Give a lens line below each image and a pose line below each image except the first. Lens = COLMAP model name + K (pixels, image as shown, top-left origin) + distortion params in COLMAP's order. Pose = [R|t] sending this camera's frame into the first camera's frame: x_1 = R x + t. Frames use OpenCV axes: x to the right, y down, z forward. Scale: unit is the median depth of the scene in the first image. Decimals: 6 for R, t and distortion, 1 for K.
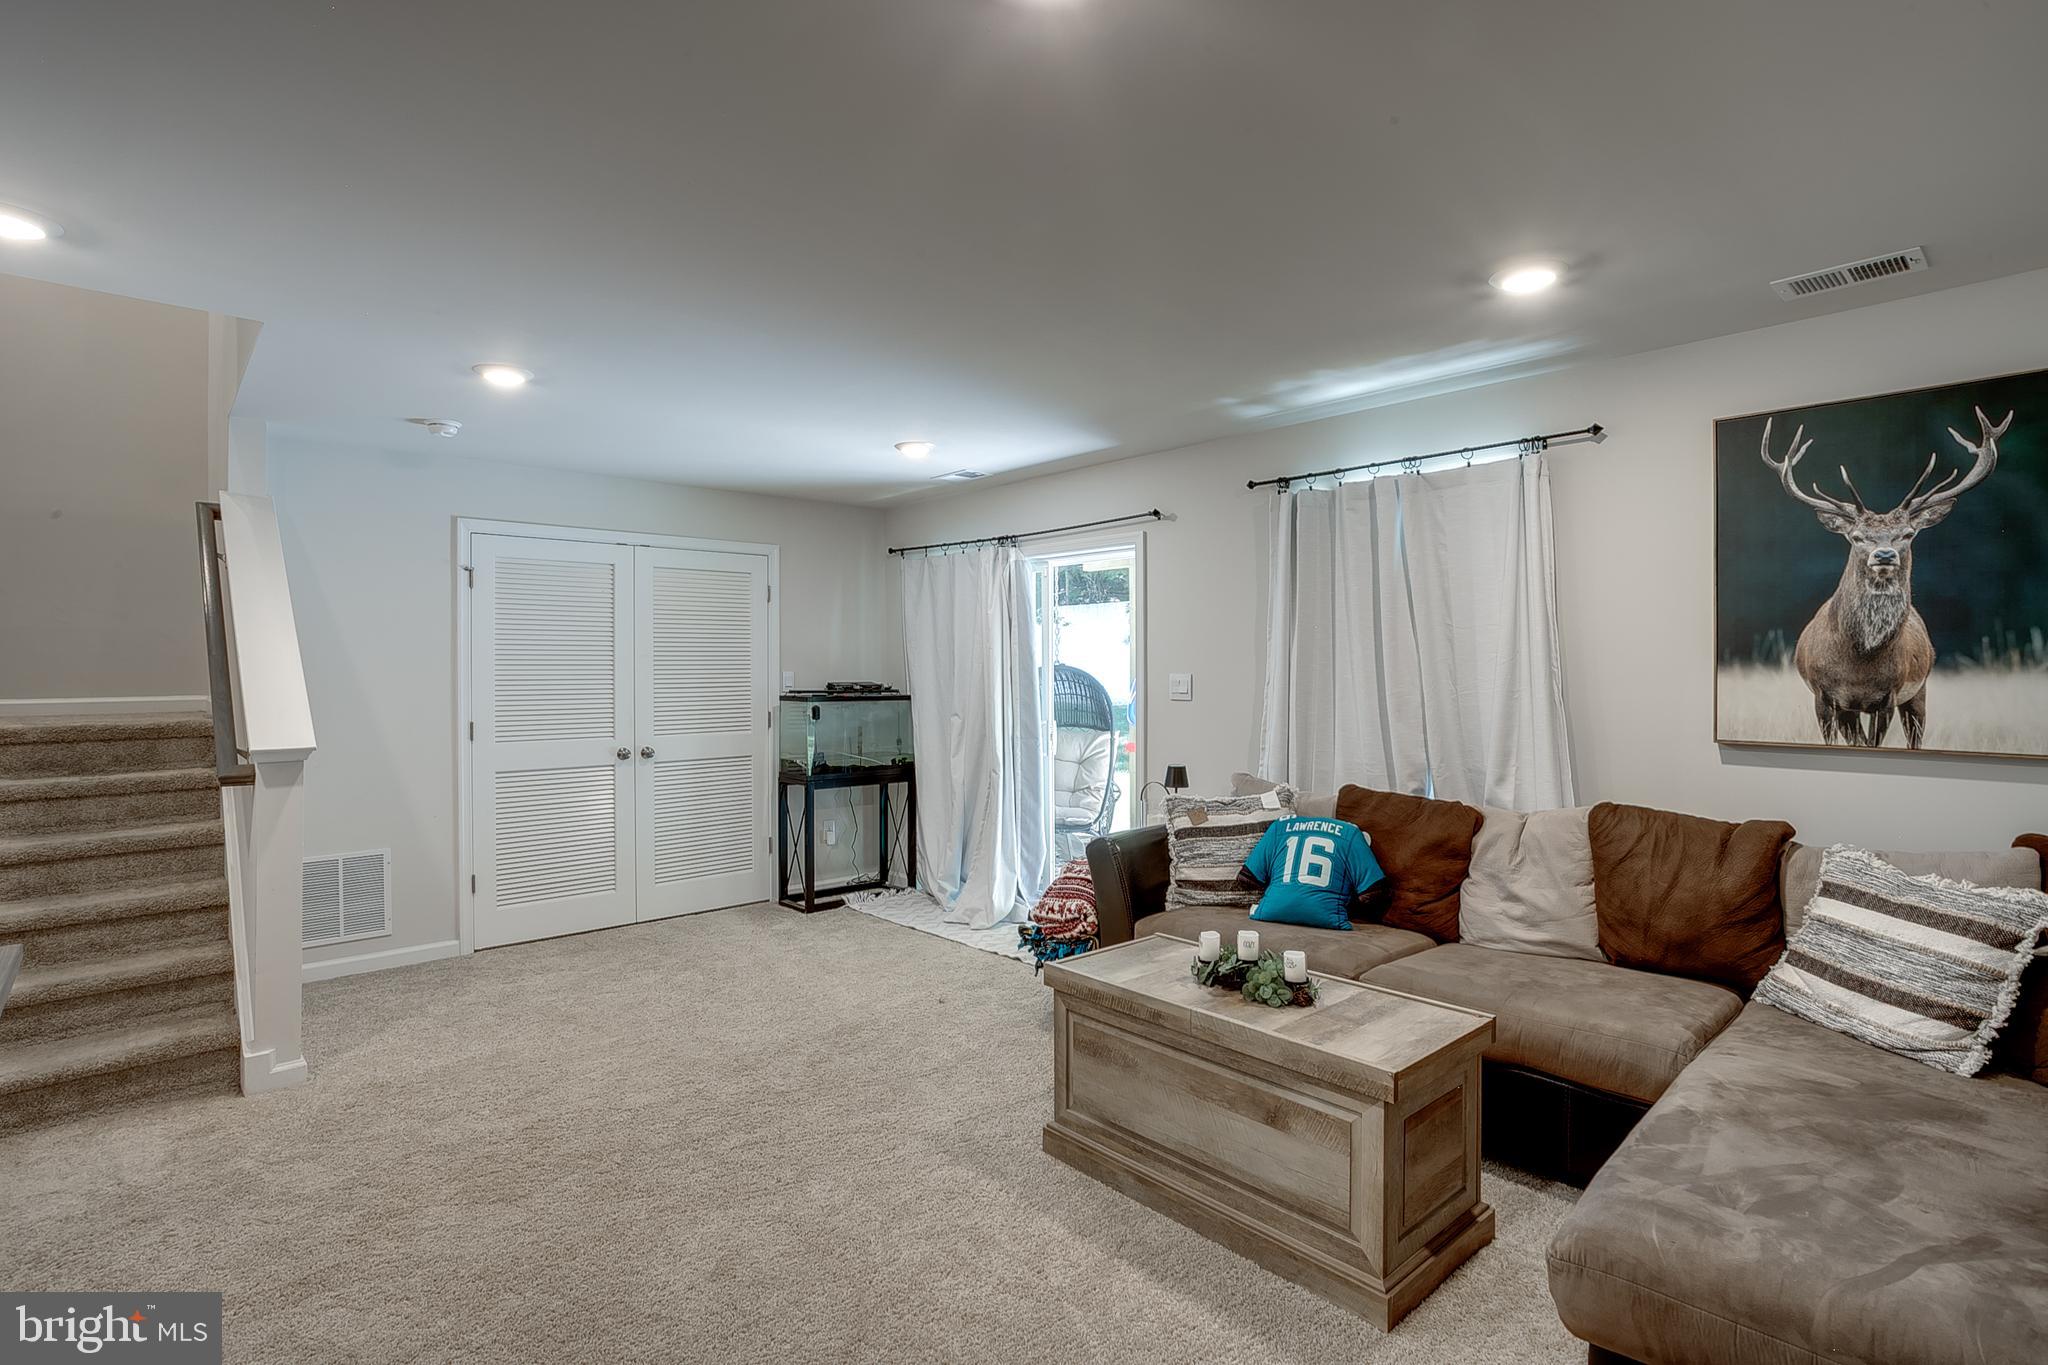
lens RADIAL K [[986.8, 0, 995.0], [0, 986.8, 670.4], [0, 0, 1]] dist [-0.068804, 0.035425]
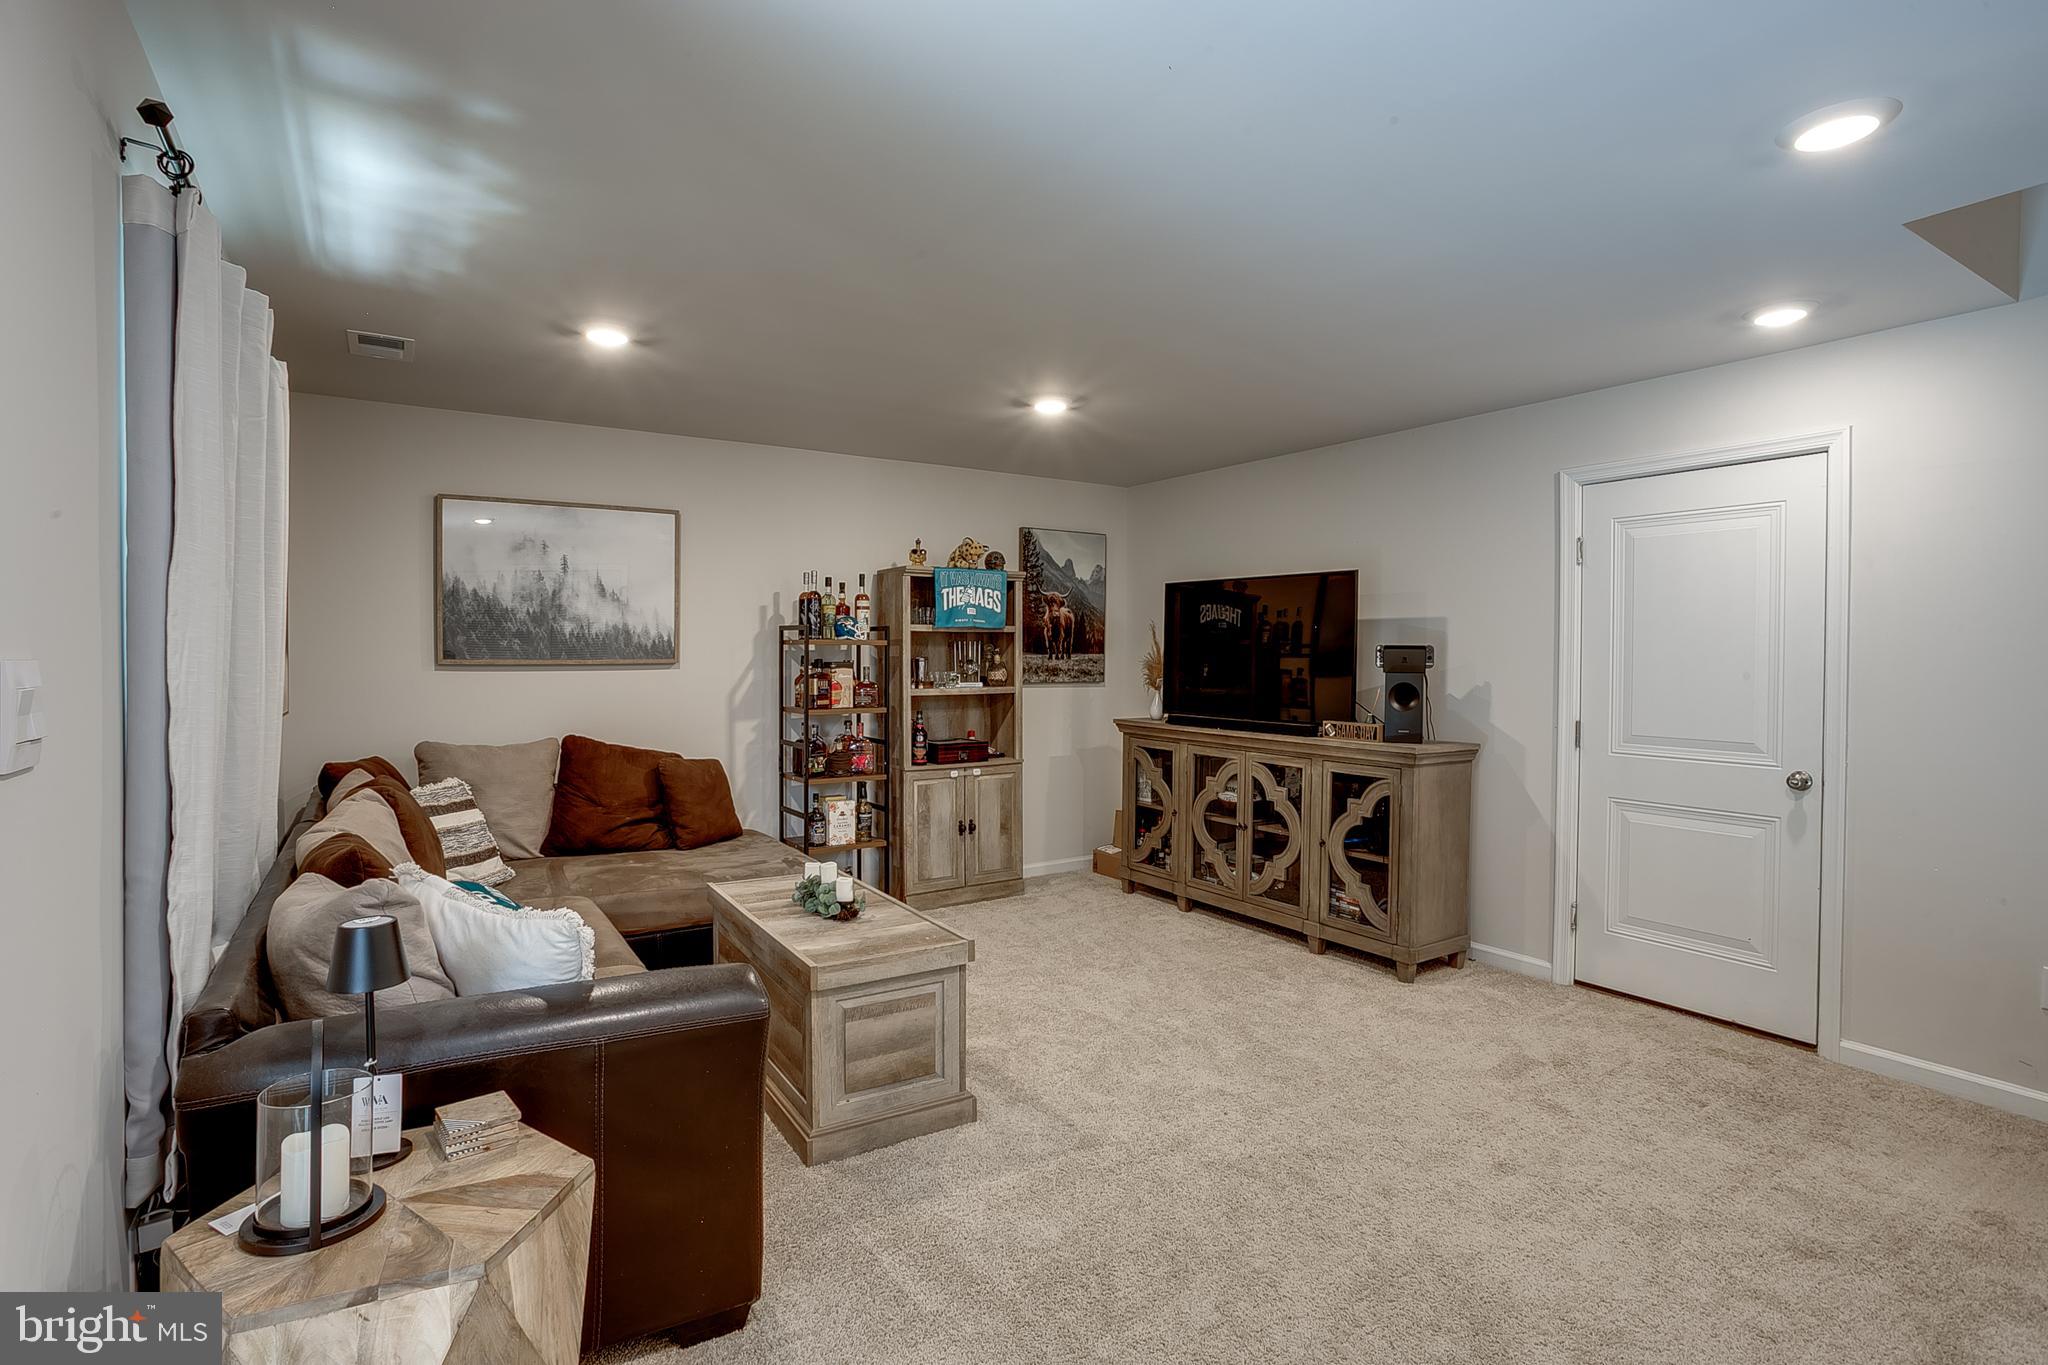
lens RADIAL K [[986.8, 0, 995.0], [0, 986.8, 670.4], [0, 0, 1]] dist [-0.068804, 0.035425]
pose [[-0.986753, -0.002560, 0.162212, -0.114698], [0.000241, 0.999851, 0.017247, 0.003333], [-0.162232, 0.017057, -0.986605, 1.702108]]
